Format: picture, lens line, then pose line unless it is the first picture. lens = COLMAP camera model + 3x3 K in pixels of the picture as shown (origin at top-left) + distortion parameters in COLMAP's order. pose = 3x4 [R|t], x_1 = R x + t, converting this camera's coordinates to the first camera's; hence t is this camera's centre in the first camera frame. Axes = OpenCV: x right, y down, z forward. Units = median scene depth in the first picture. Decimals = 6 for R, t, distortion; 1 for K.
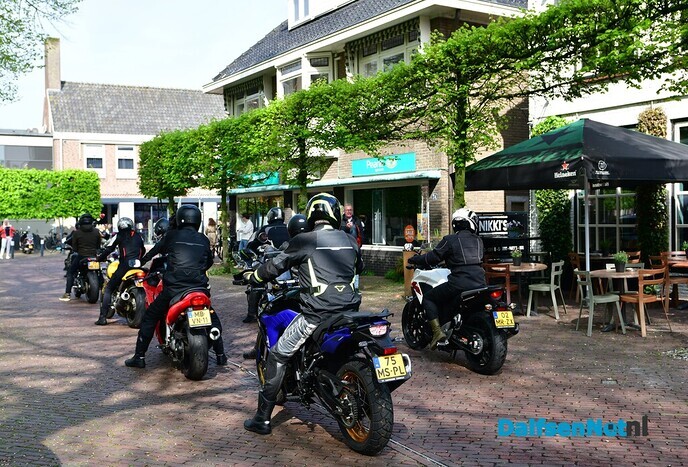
lens RADIAL K [[759.7, 0, 328.8], [0, 759.7, 233.6], [0, 0, 1]] dist [-0.002316, -0.014866]
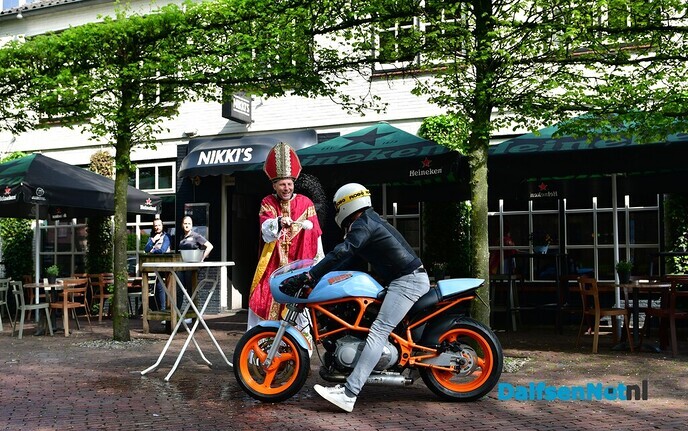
lens RADIAL K [[768.9, 0, 333.6], [0, 768.9, 239.1], [0, 0, 1]] dist [-0.003561, 0.010440]
pose [[0.819682, 0.034514, 0.571778, 0.050991], [0.002314, 0.997976, -0.063557, 0.047274], [-0.572814, 0.053420, 0.817943, -0.168921]]
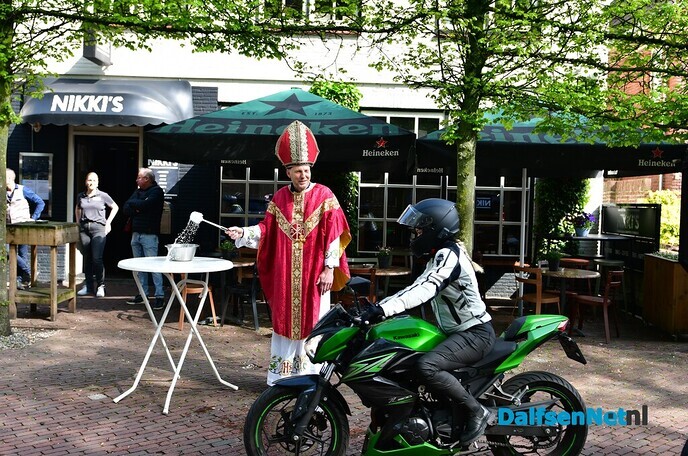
lens RADIAL K [[720.8, 0, 344.0], [0, 720.8, 228.0], [0, 0, 1]] dist [0.001961, -0.020016]
pose [[0.532886, 0.001053, 0.846187, -0.031311], [-0.020770, 0.999714, 0.011835, -0.004039], [-0.845932, -0.023882, 0.532755, 0.064538]]
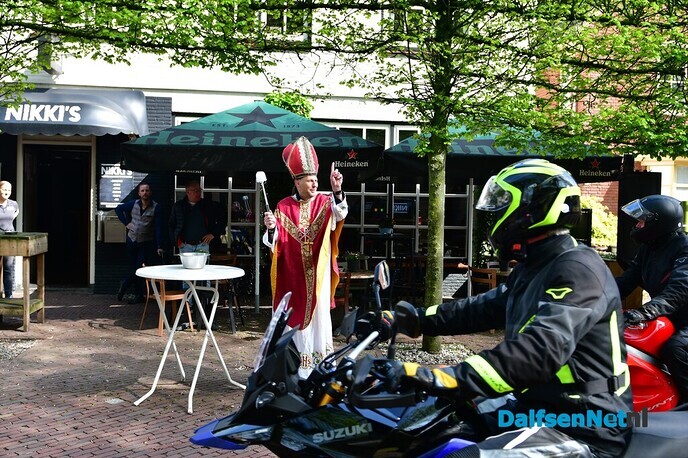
lens RADIAL K [[720.0, 0, 344.0], [0, 720.0, 229.0], [0, 0, 1]] dist [-0.000501, -0.011052]
pose [[0.407486, -0.001536, 0.913210, -0.102634], [-0.008679, 0.999947, 0.005555, -0.005956], [-0.913170, -0.010189, 0.407451, 0.109509]]
